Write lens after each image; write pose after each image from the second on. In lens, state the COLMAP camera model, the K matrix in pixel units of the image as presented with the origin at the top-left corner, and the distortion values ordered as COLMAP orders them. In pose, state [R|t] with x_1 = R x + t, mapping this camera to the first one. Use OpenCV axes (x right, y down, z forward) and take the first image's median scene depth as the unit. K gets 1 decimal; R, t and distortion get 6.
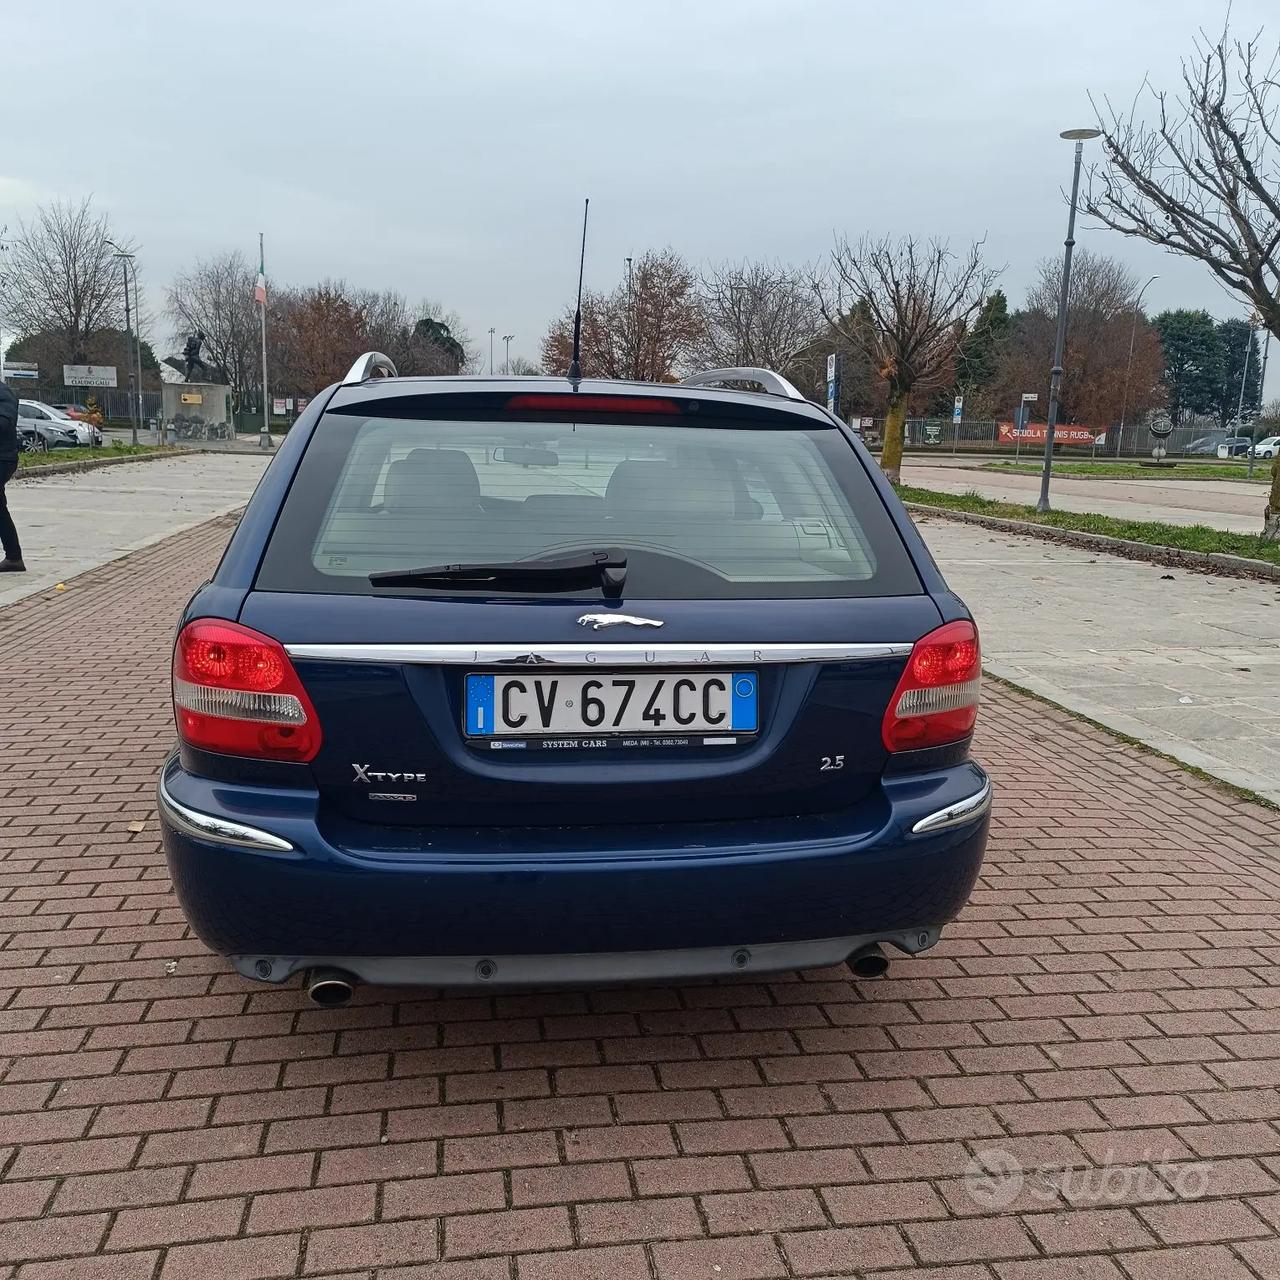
lens RADIAL K [[1166.8, 0, 648.5], [0, 1166.8, 627.2], [0, 0, 1]] dist [0.015251, 0.000000]
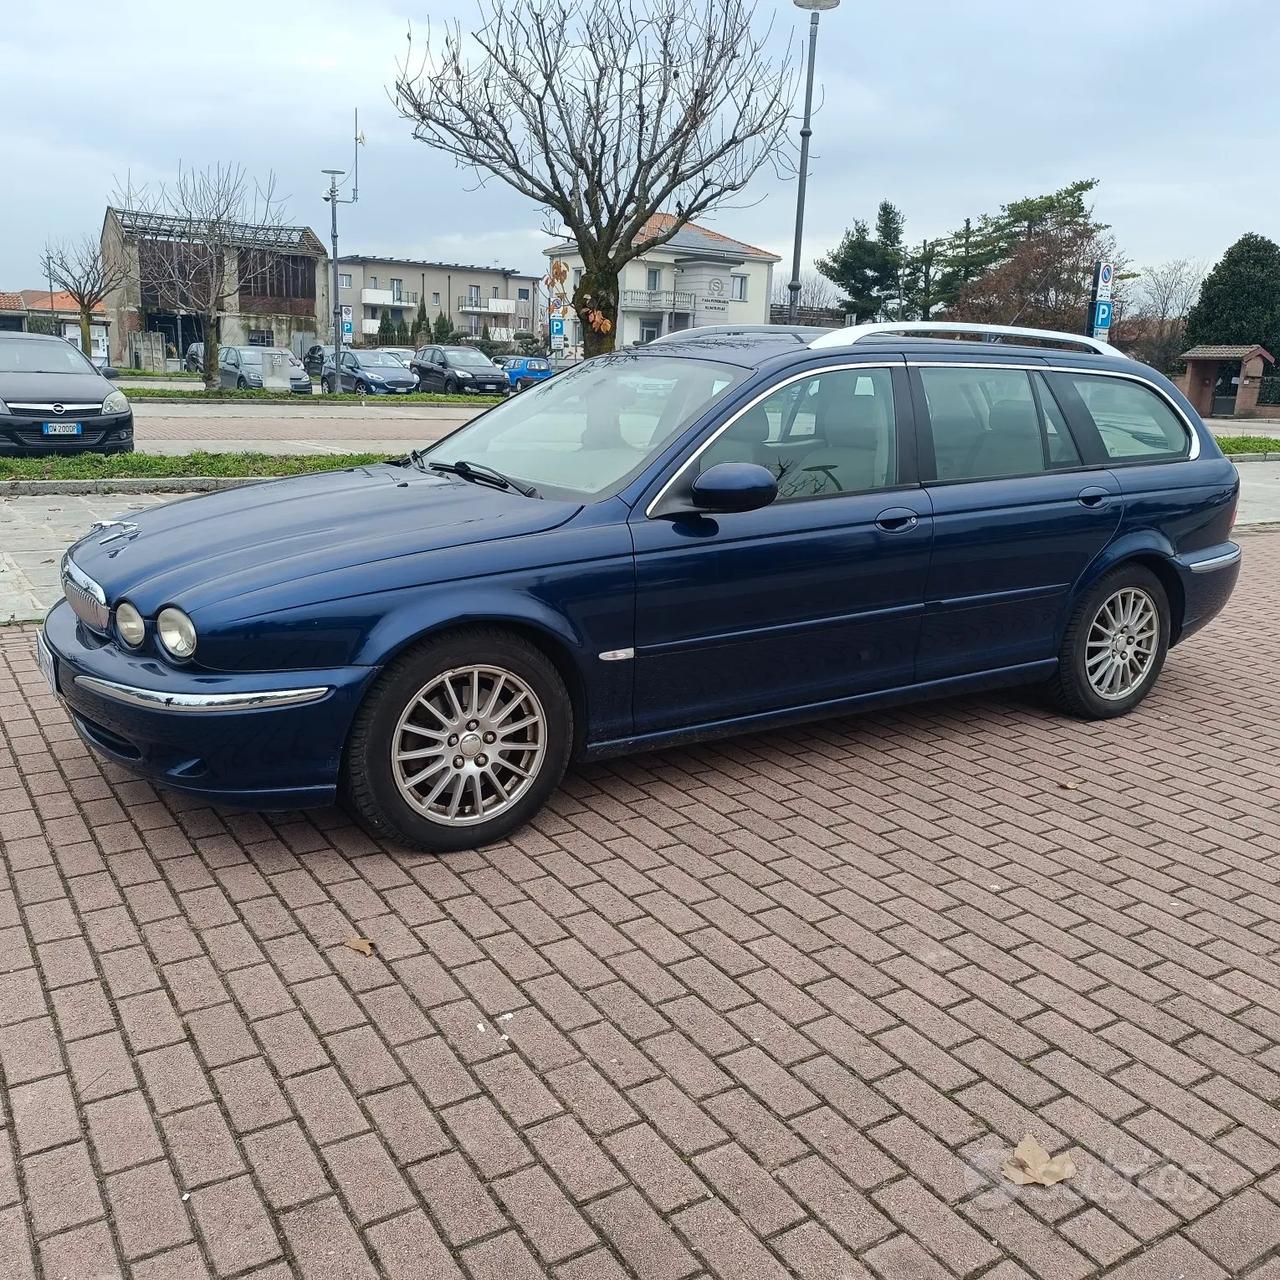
lens RADIAL K [[1166.8, 0, 634.8], [0, 1166.8, 645.7], [0, 0, 1]] dist [0.015251, 0.000000]
pose [[-0.387977, -0.256196, 0.885346, -1.863246], [0.109966, 0.940861, 0.320450, -0.501045], [-0.915086, 0.221685, -0.336859, 2.658041]]
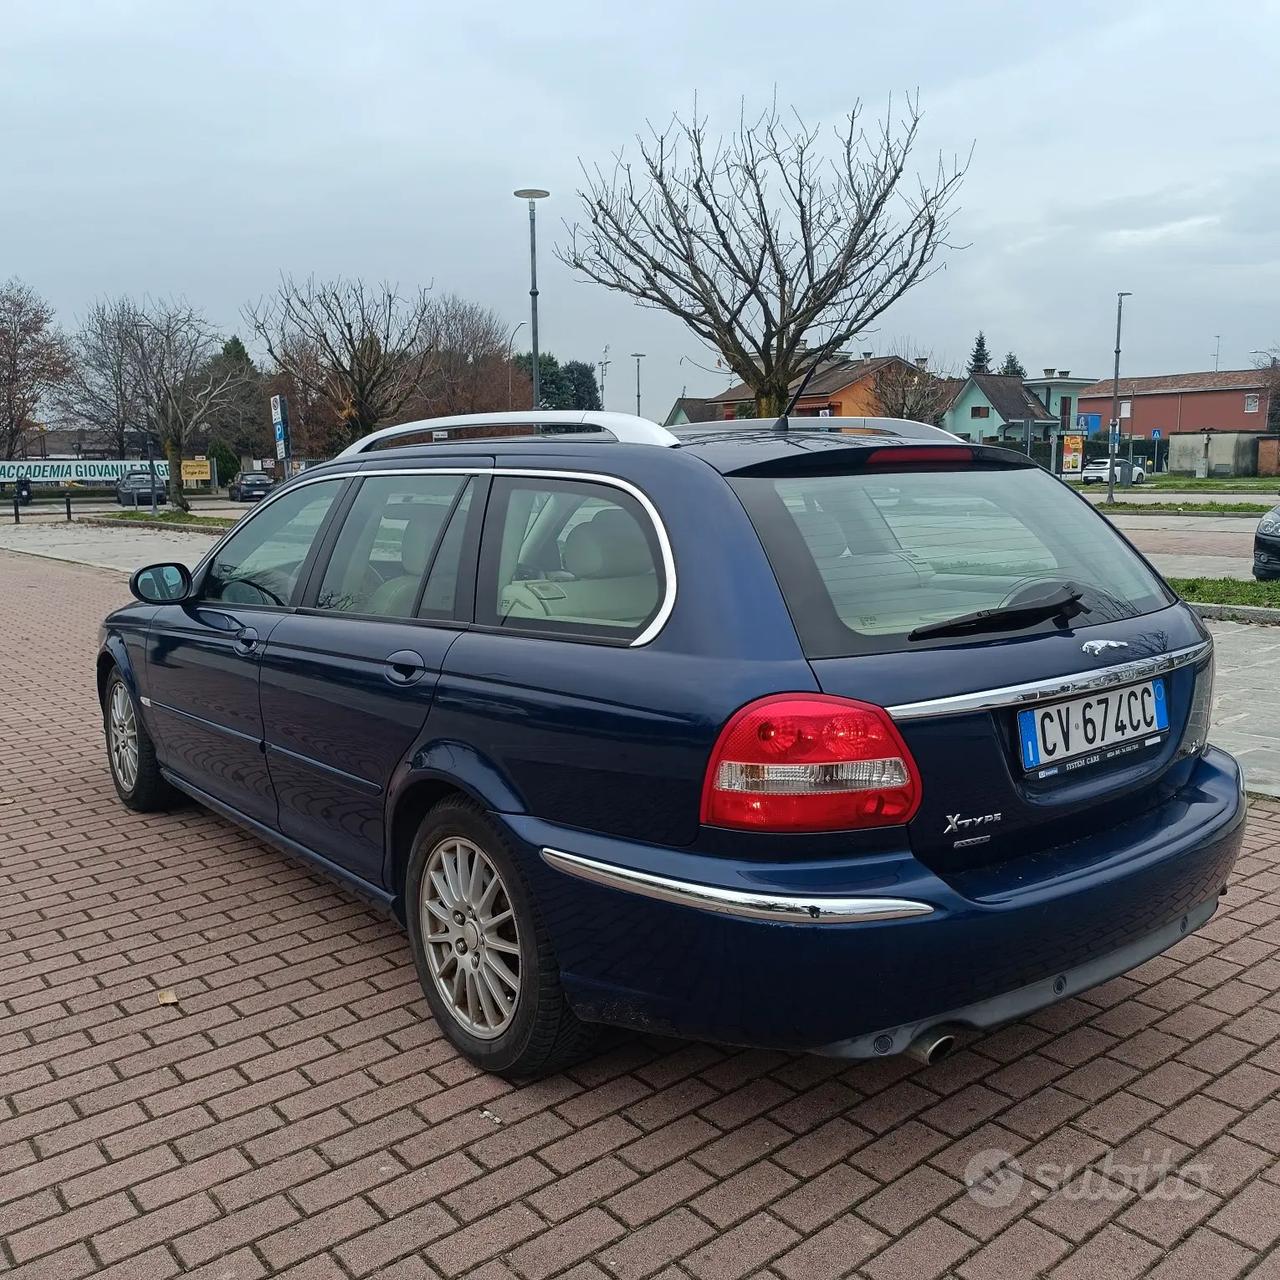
lens RADIAL K [[1166.8, 0, 640.0], [0, 1166.8, 629.5], [0, 0, 1]] dist [0.015251, 0.000000]
pose [[0.869781, -0.107559, 0.481573, -0.823635], [0.122096, 0.992518, 0.001158, -0.066370], [-0.478094, 0.057791, 0.876405, 0.200009]]
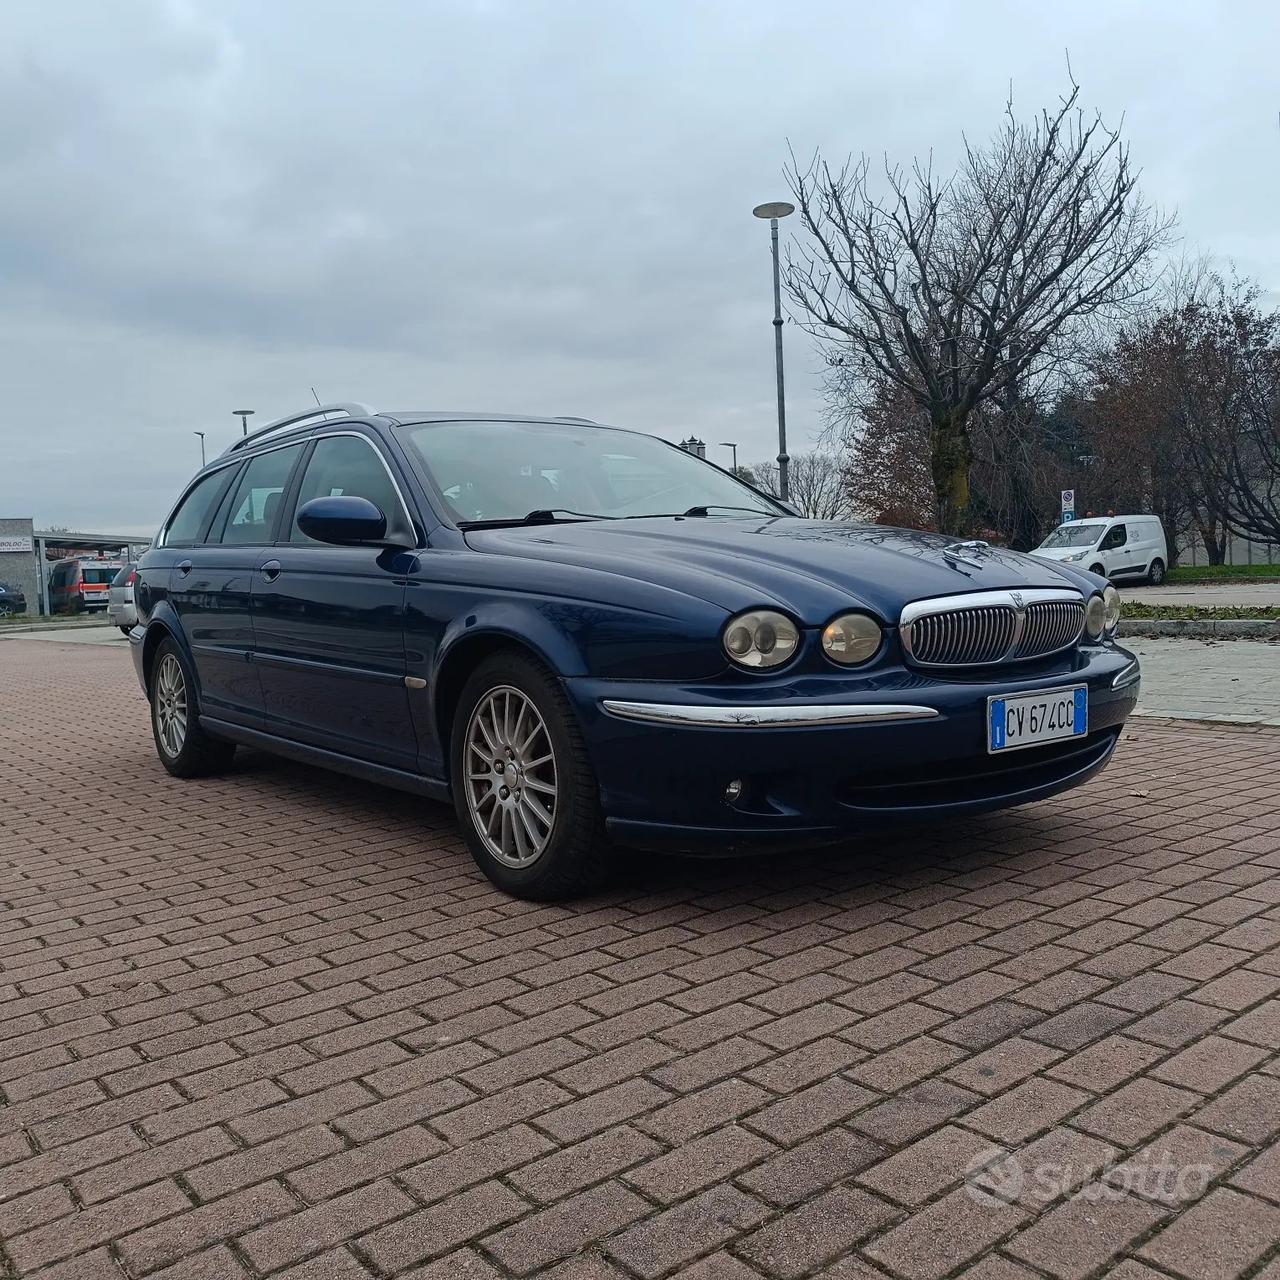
lens RADIAL K [[1166.8, 0, 638.8], [0, 1166.8, 645.4], [0, 0, 1]] dist [0.015251, 0.000000]
pose [[-0.878005, 0.035087, -0.477364, 0.534850], [-0.062328, 0.980438, 0.186701, -0.355439], [0.474577, 0.193677, -0.858642, 3.601472]]
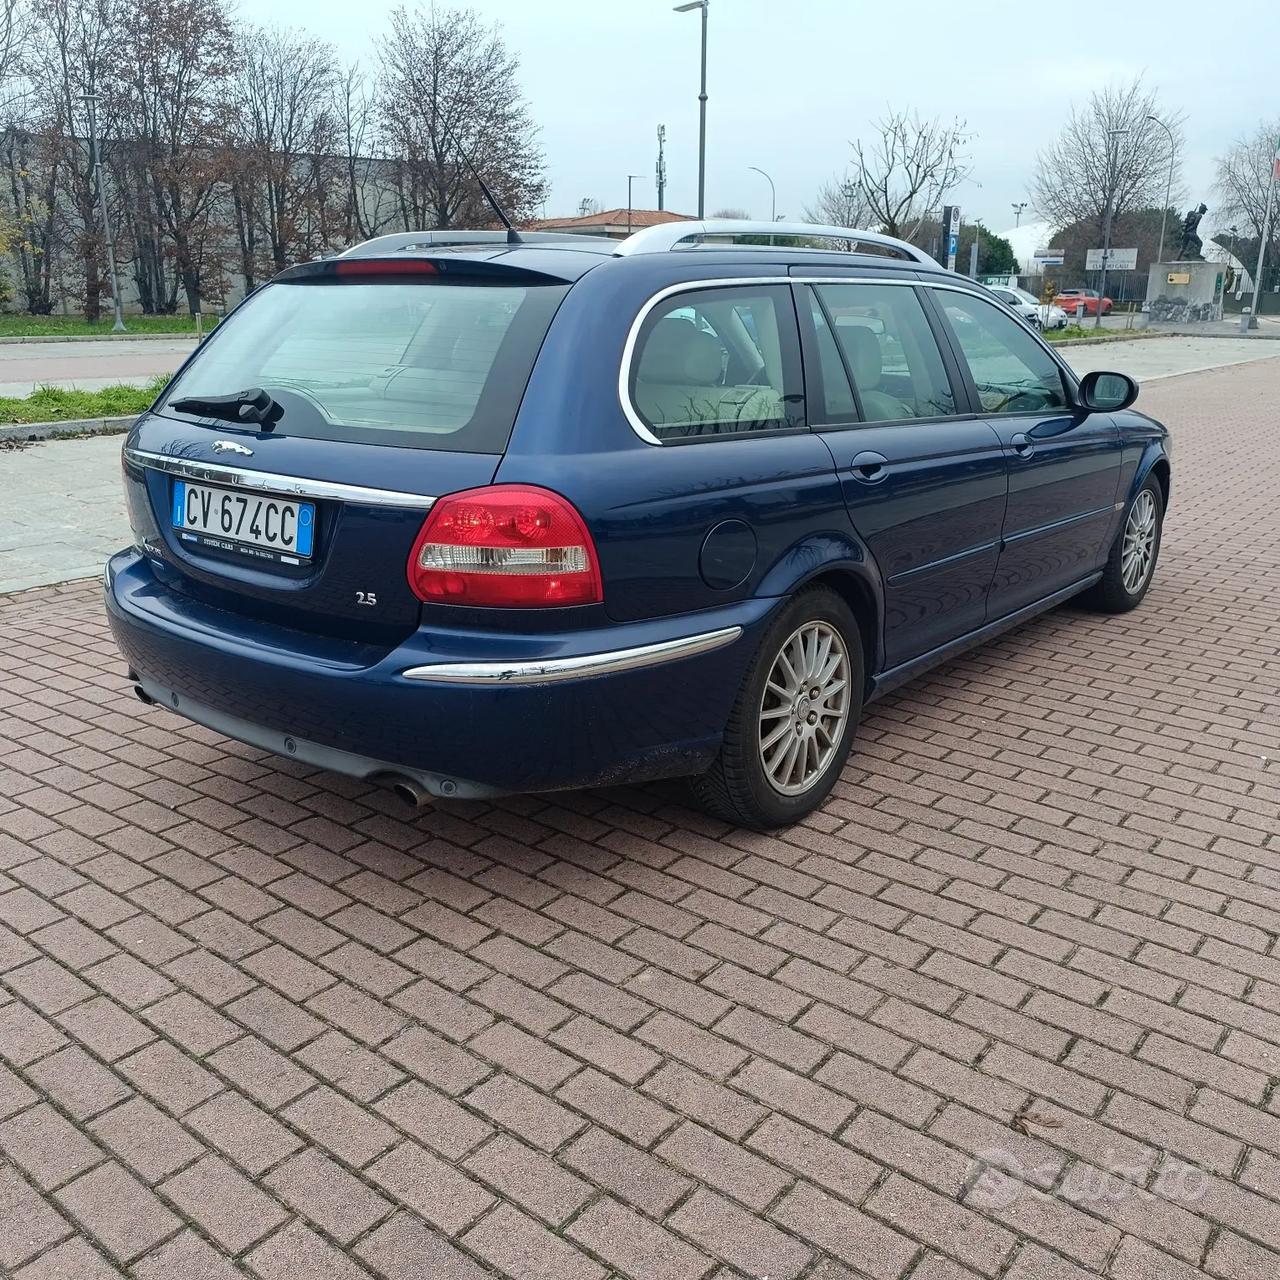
lens RADIAL K [[1166.8, 0, 644.4], [0, 1166.8, 635.5], [0, 0, 1]] dist [0.015251, 0.000000]
pose [[0.673632, 0.184730, -0.715608, 1.028314], [-0.111905, 0.982589, 0.148309, -0.037106], [0.730546, -0.019825, 0.682576, 0.410914]]
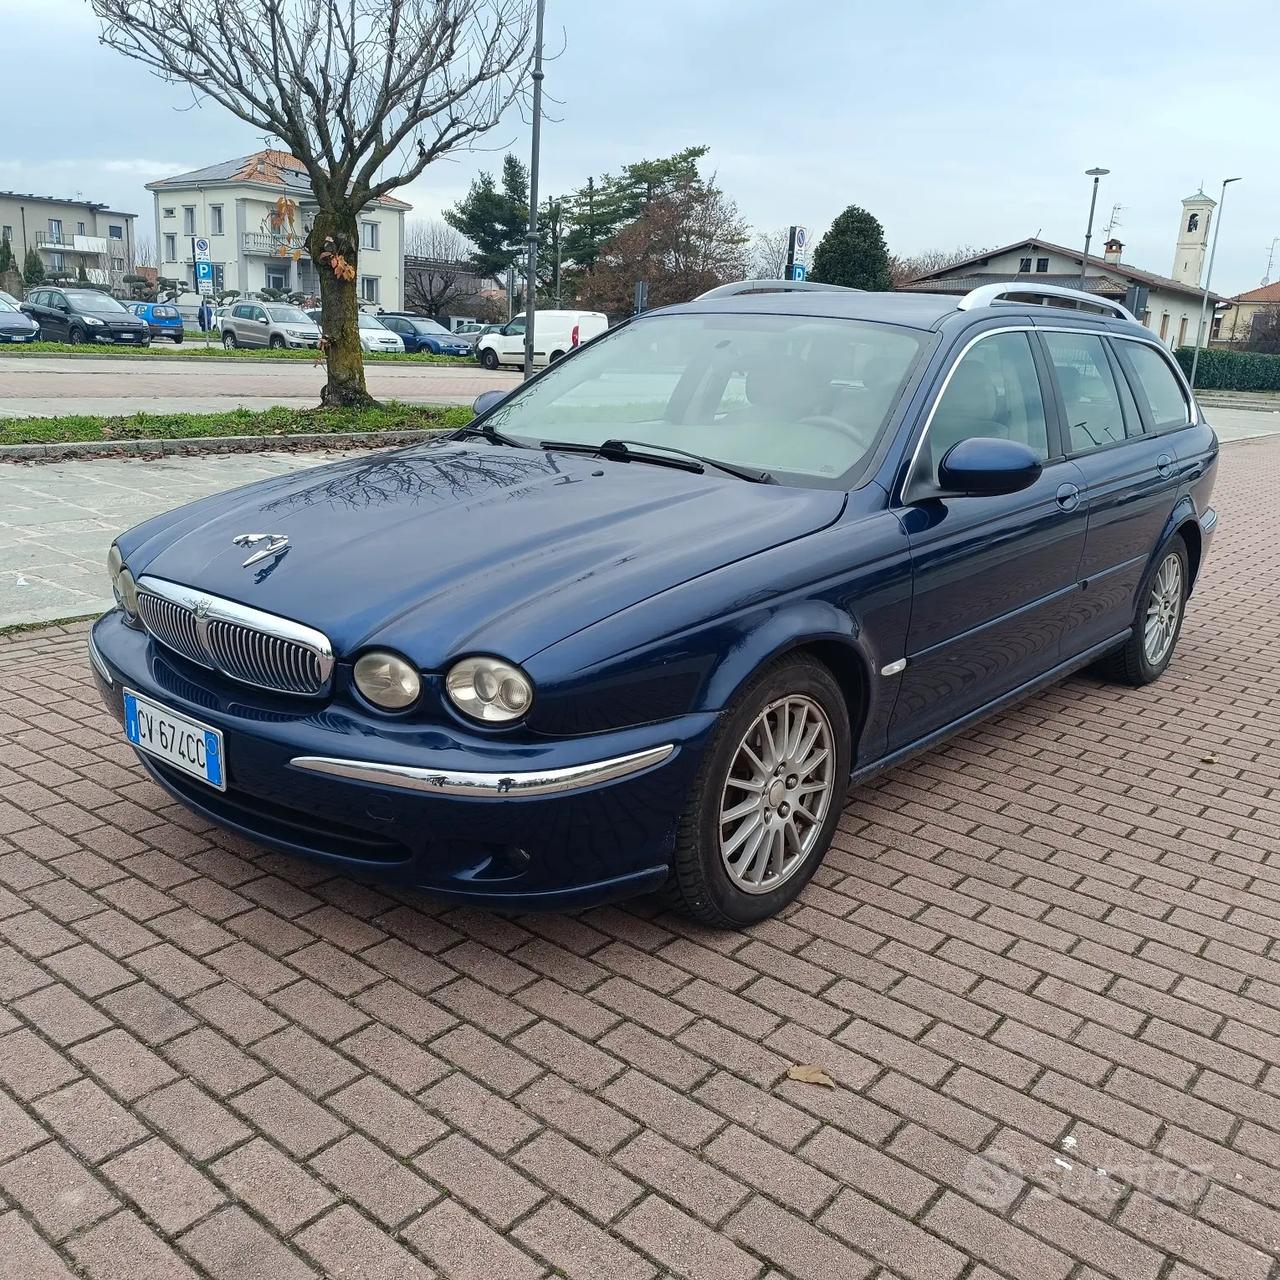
lens RADIAL K [[1166.8, 0, 638.4], [0, 1166.8, 641.8], [0, 0, 1]] dist [0.015251, 0.000000]
pose [[-0.655926, -0.251176, 0.711809, -1.296113], [0.057218, 0.923753, 0.378690, -0.540028], [-0.752654, 0.289121, -0.591542, 3.109439]]
